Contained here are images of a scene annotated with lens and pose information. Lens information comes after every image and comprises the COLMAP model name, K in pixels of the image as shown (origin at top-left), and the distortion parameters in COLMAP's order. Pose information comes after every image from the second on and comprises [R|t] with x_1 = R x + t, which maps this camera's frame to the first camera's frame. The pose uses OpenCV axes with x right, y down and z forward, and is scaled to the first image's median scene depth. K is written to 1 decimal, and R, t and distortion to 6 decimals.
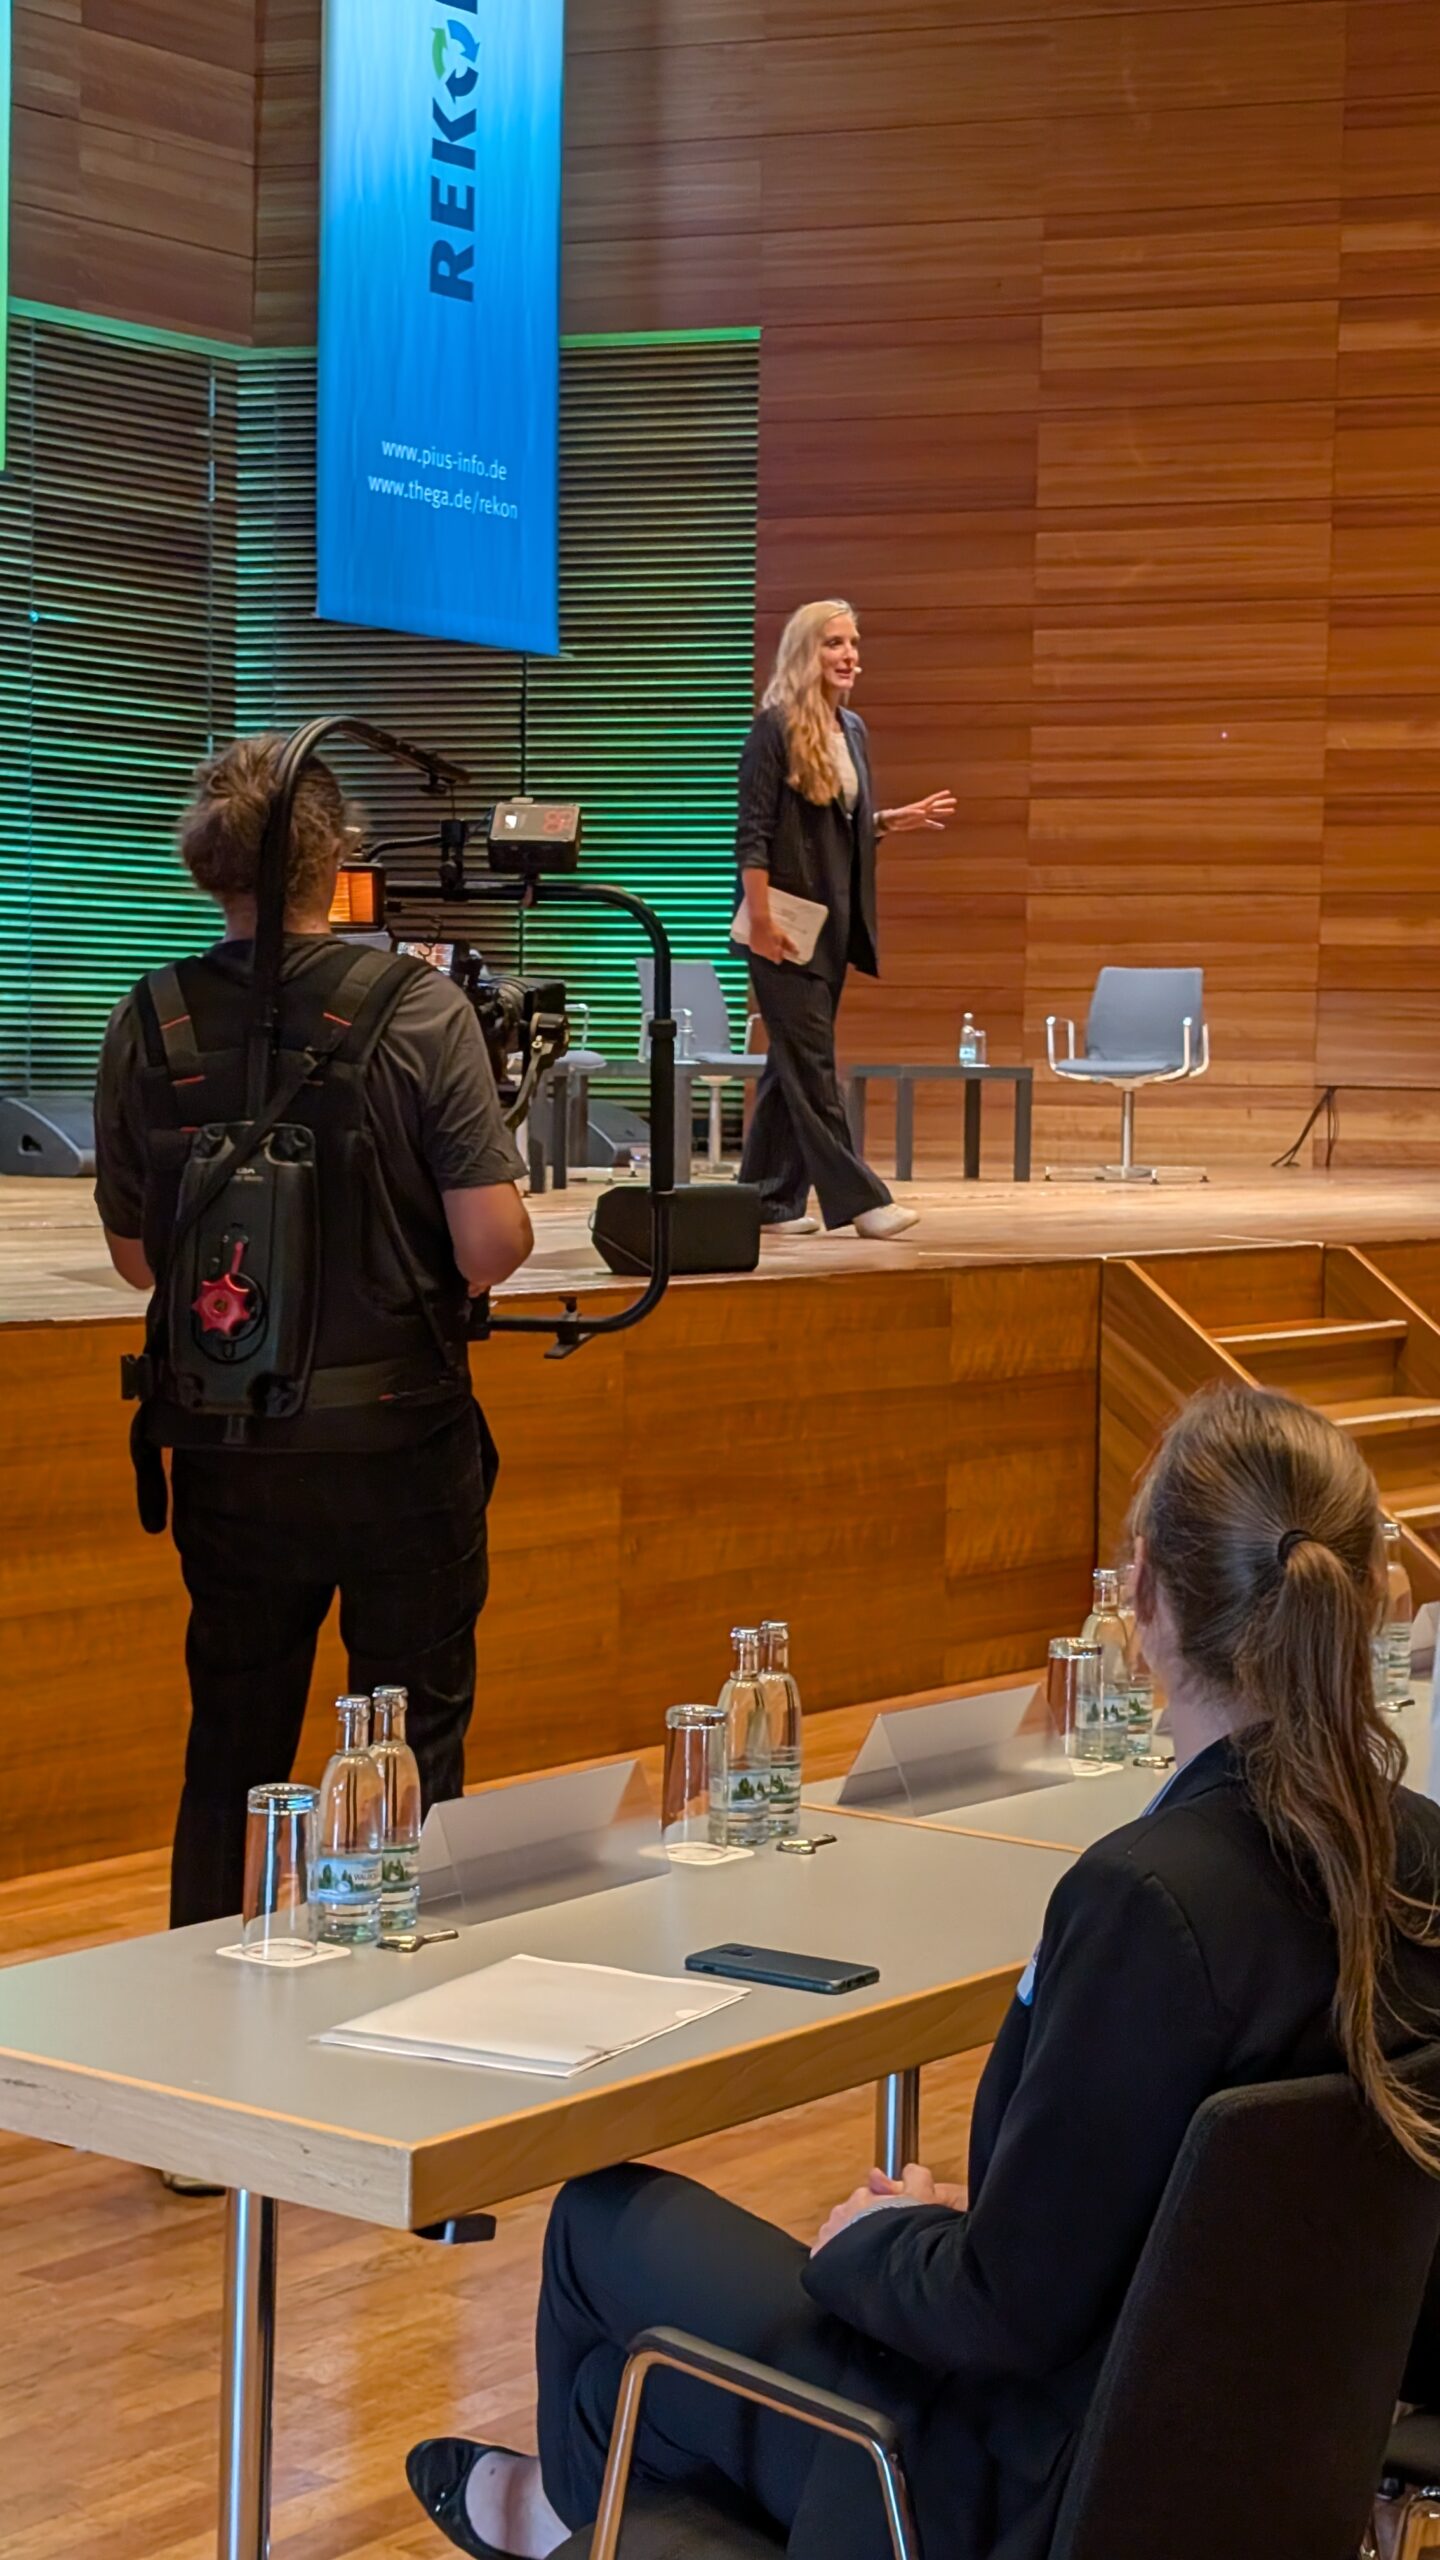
lens RADIAL K [[4077.8, 0, 720.0], [0, 4077.8, 1280.0], [0, 0, 1]] dist [0.219618, -1.088561]
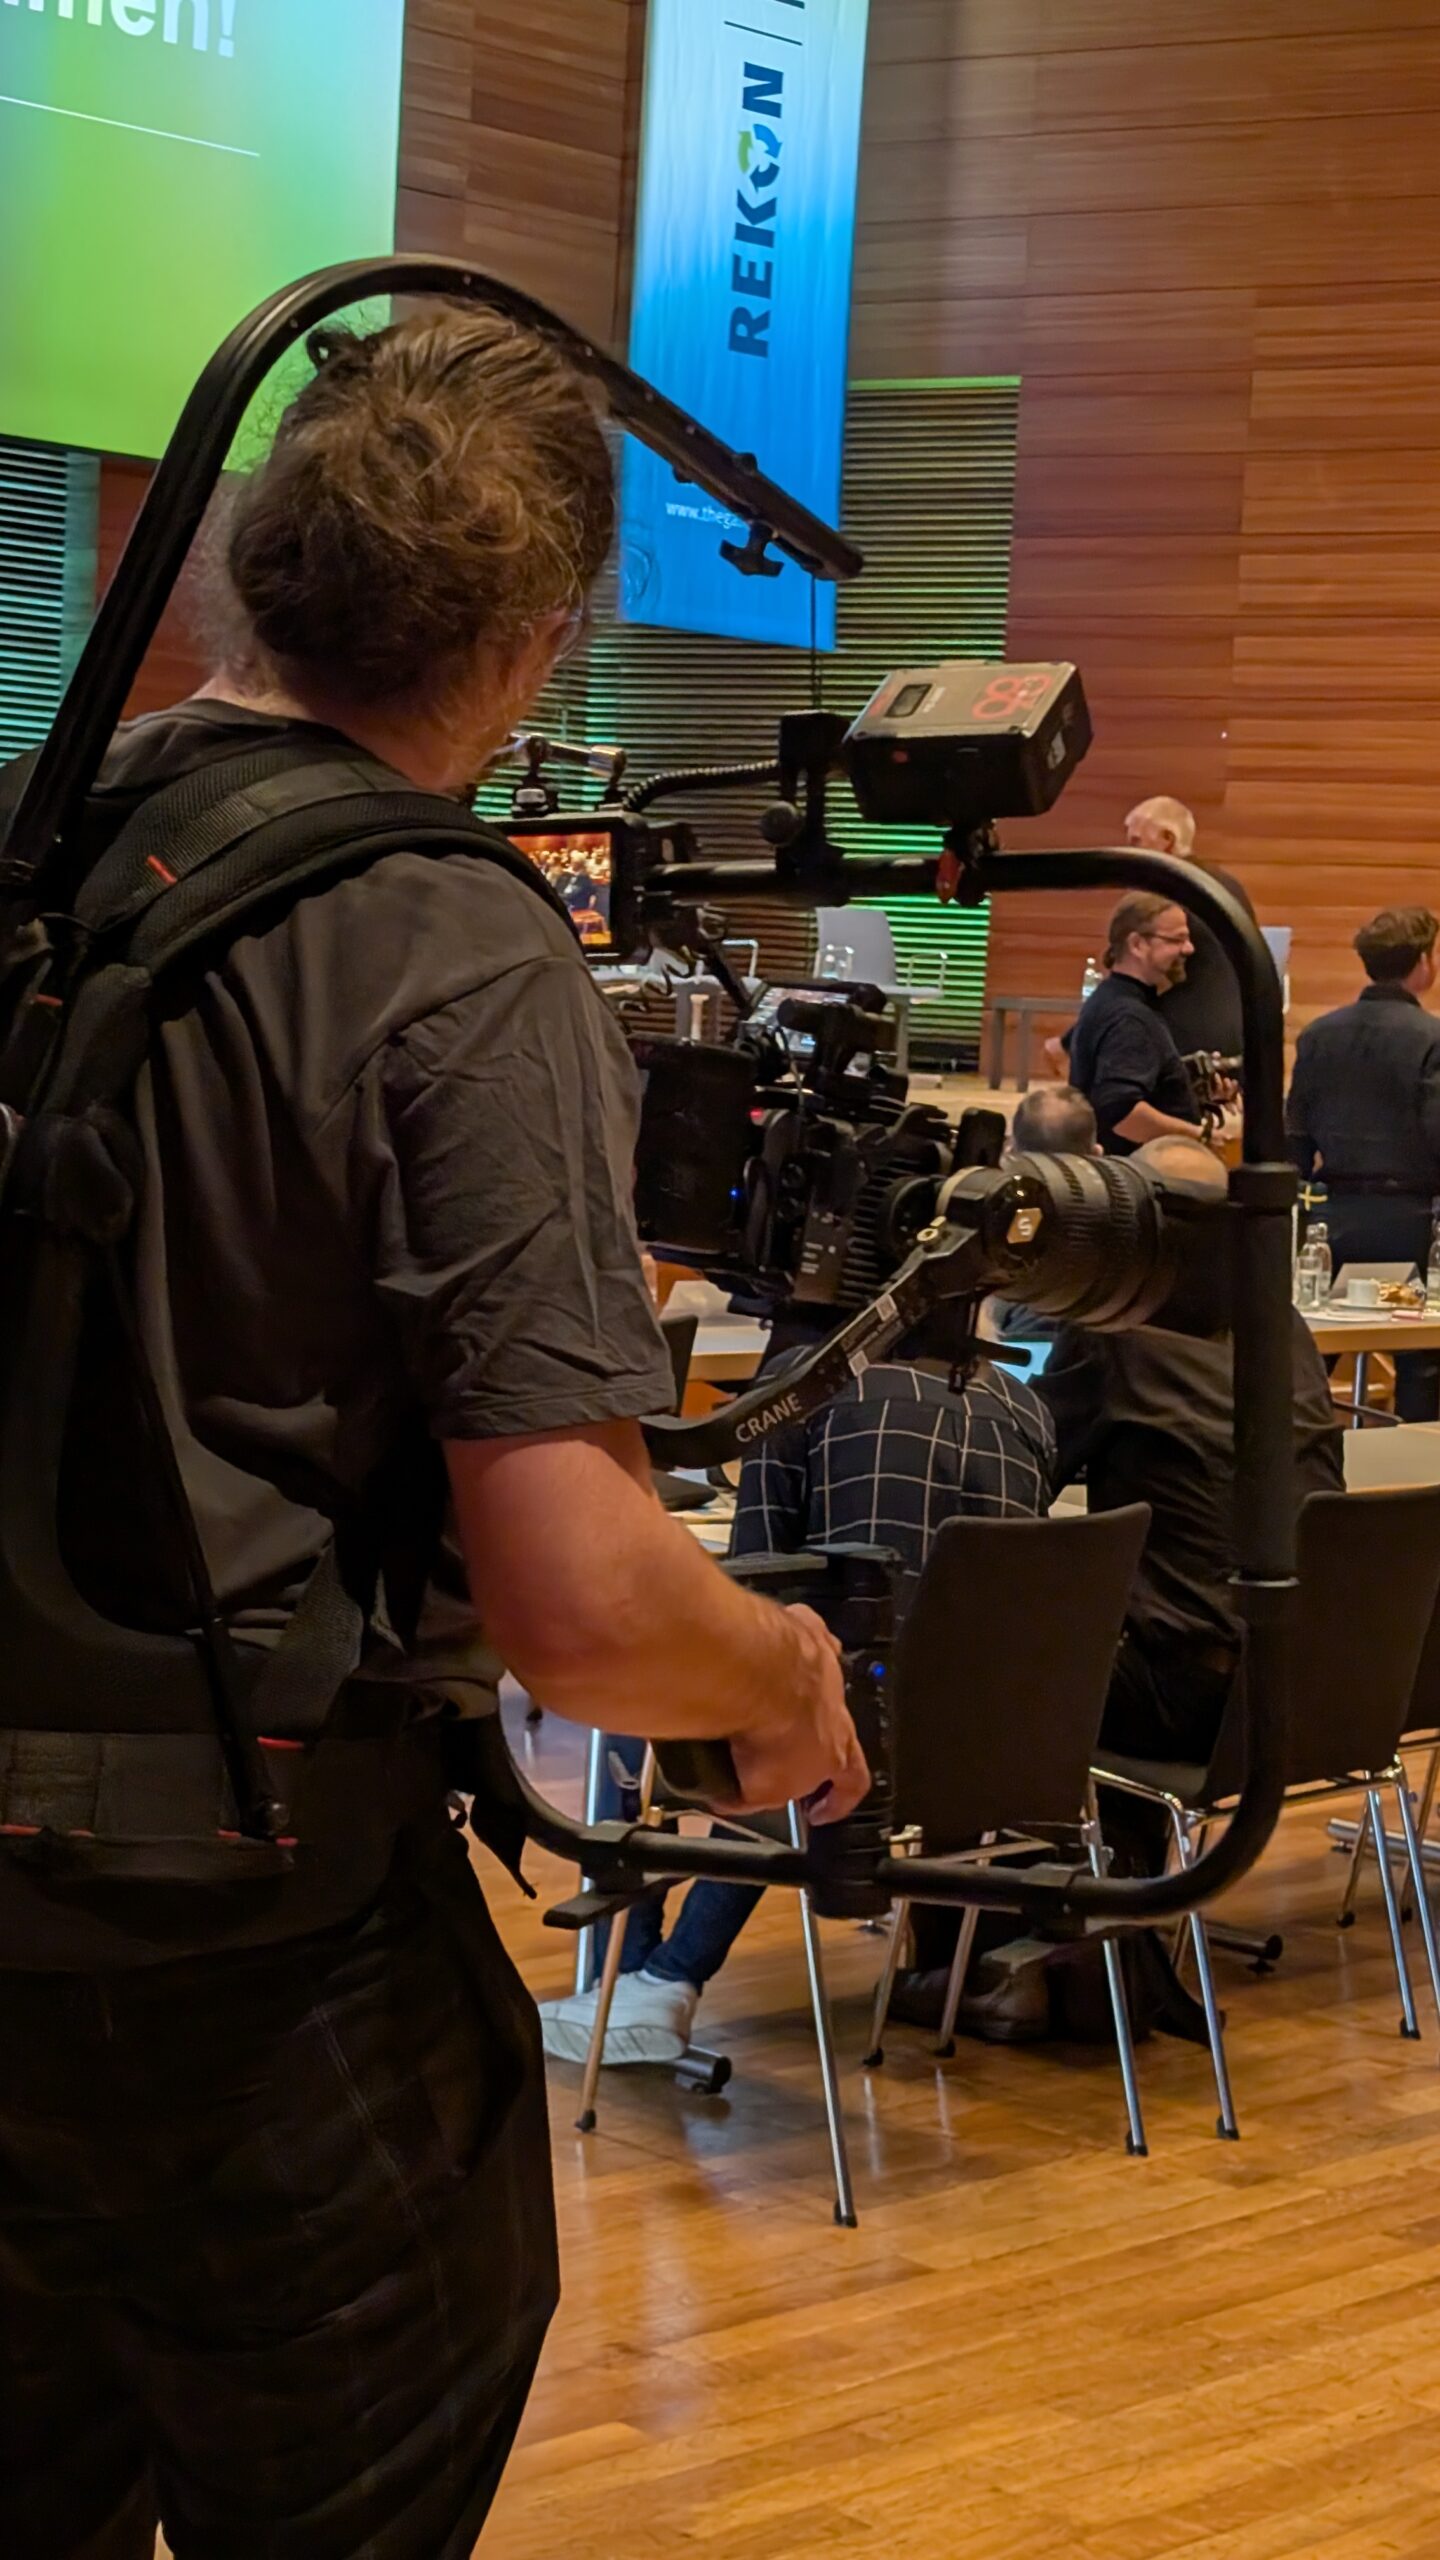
lens RADIAL K [[4077.8, 0, 720.0], [0, 4077.8, 1280.0], [0, 0, 1]] dist [0.219618, -1.088561]
pose [[0.987001, 0.046464, -0.153850, 0.121285], [-0.044460, 0.998876, 0.016447, 0.013210], [0.154441, -0.009393, 0.987957, -0.191701]]
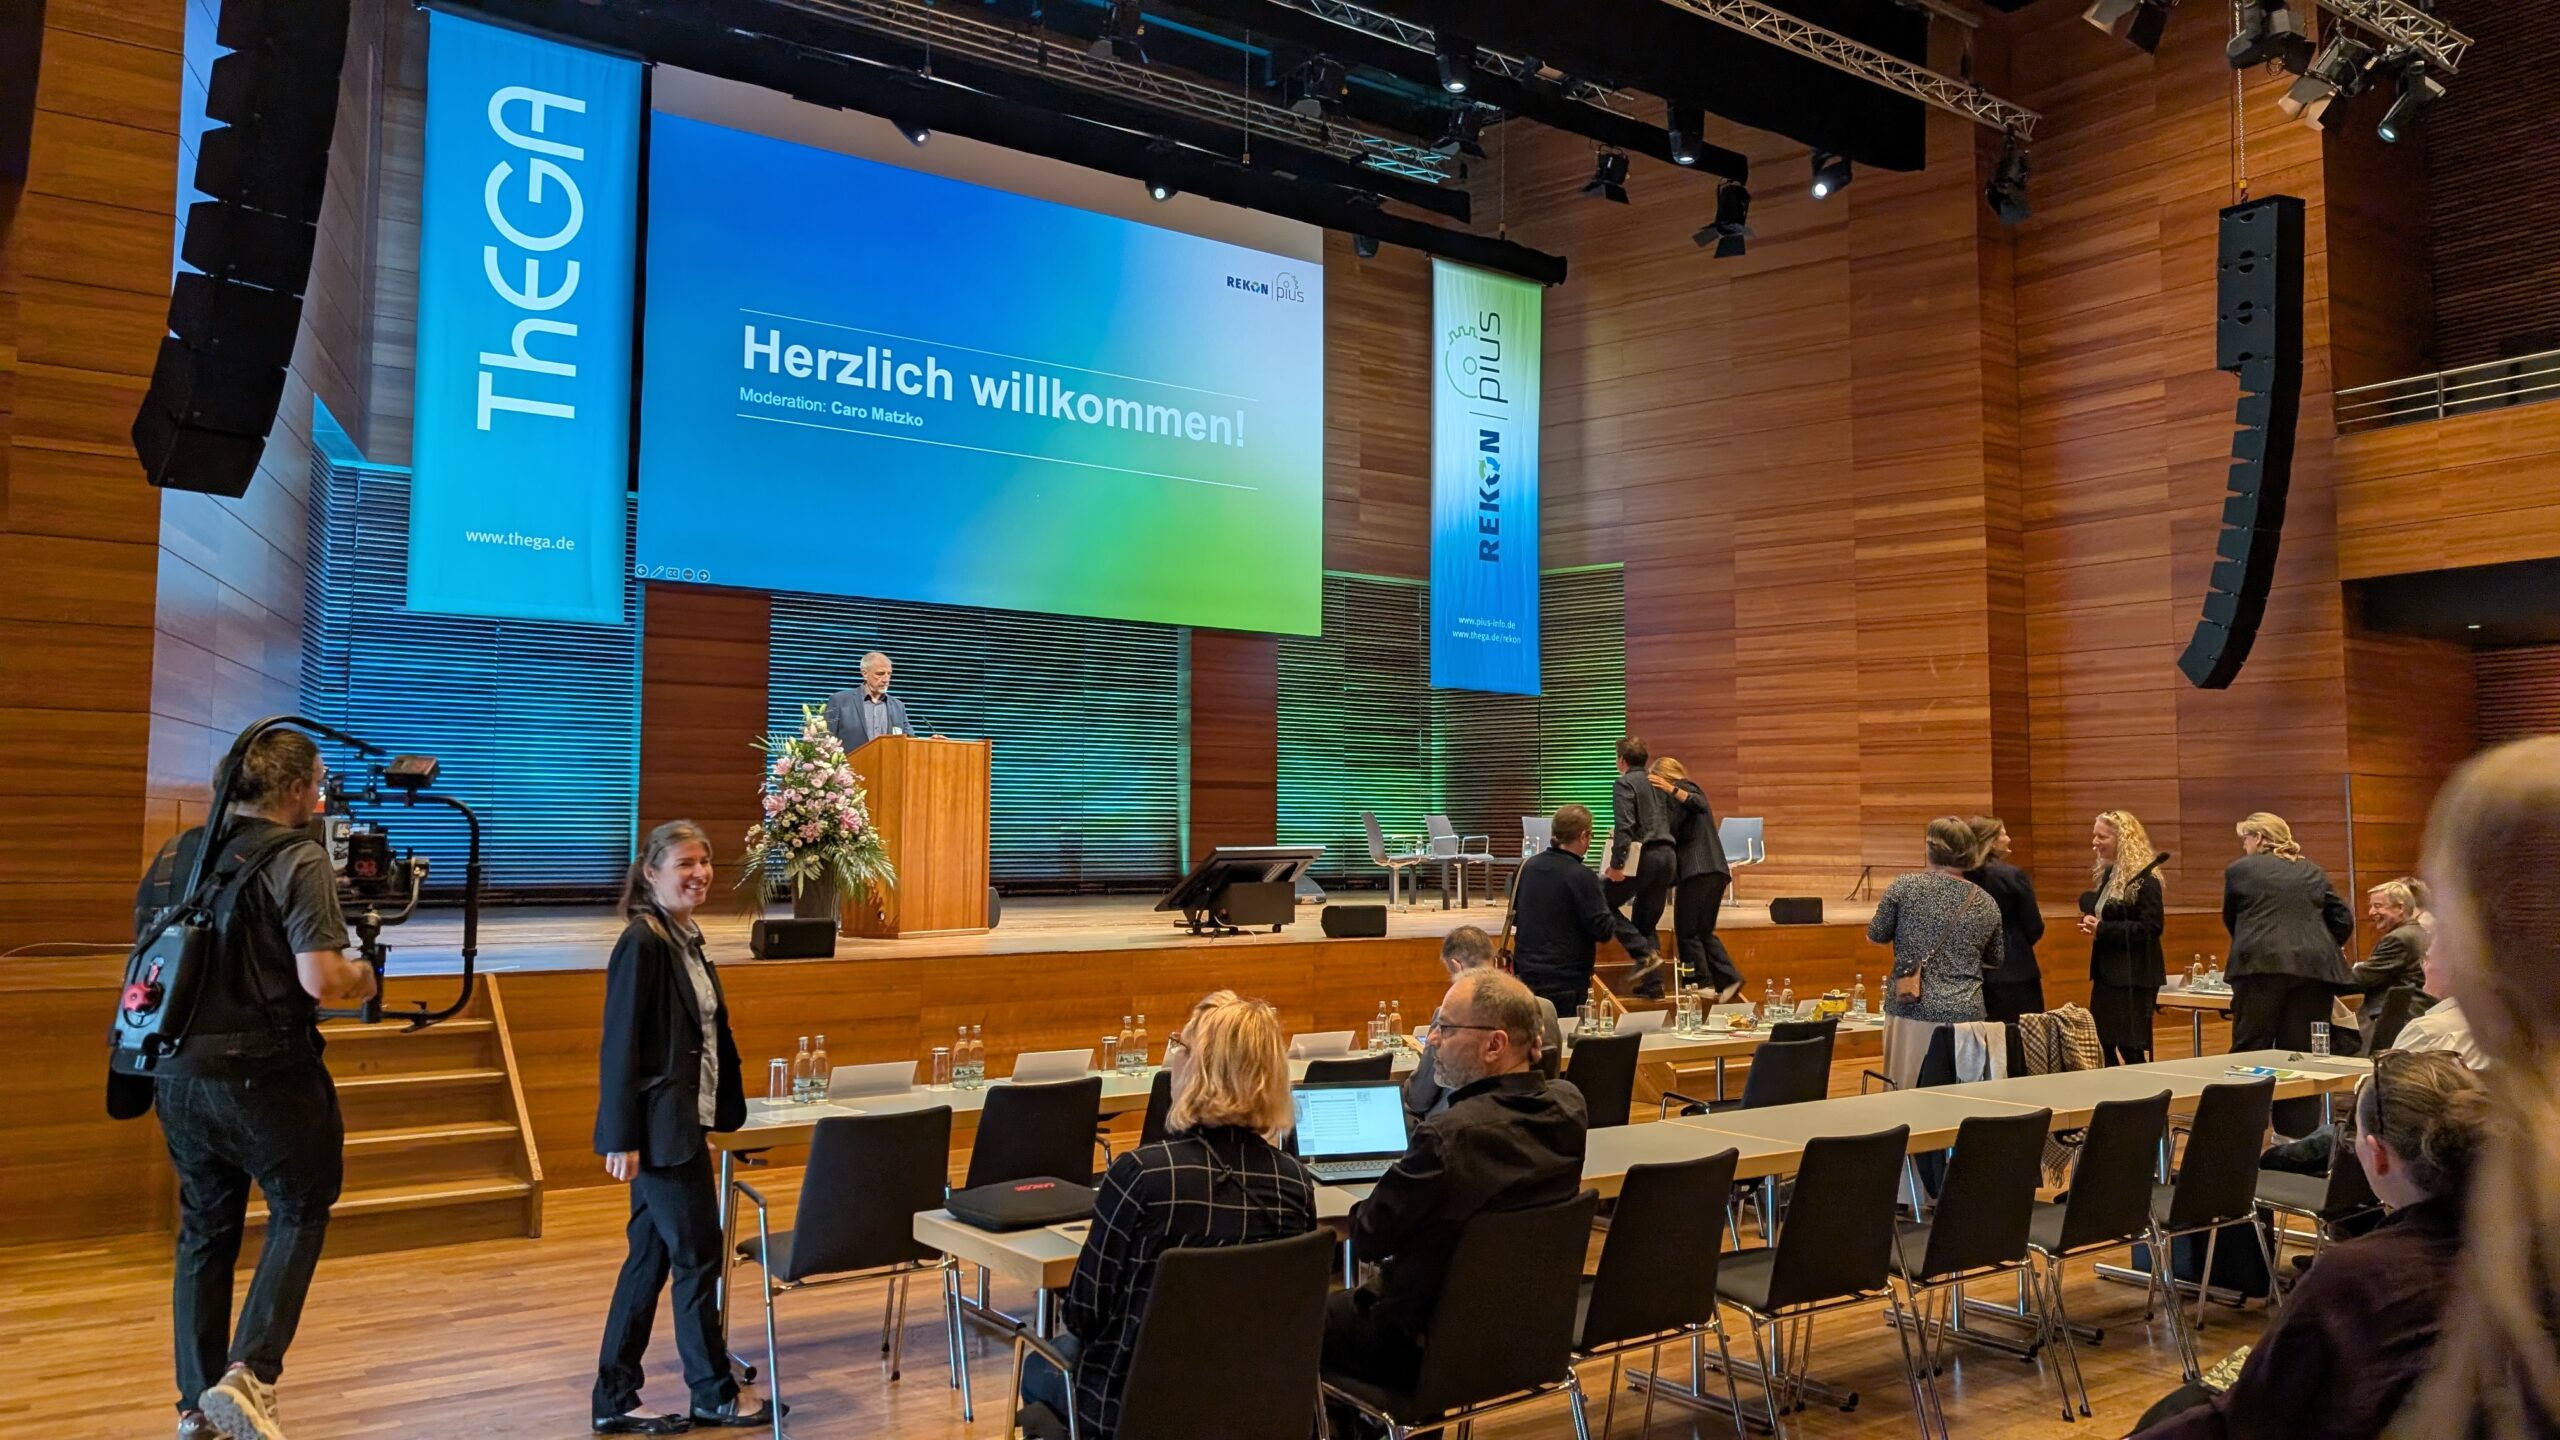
lens RADIAL K [[1822.9, 0, 1280.0], [0, 1822.9, 720.0], [0, 0, 1]] dist [0.036037, -0.001030]
pose [[0.947711, -0.033154, -0.317403, 0.163995], [-0.007269, 0.992088, -0.125333, 0.003527], [0.319047, 0.121087, 0.939972, -0.097664]]
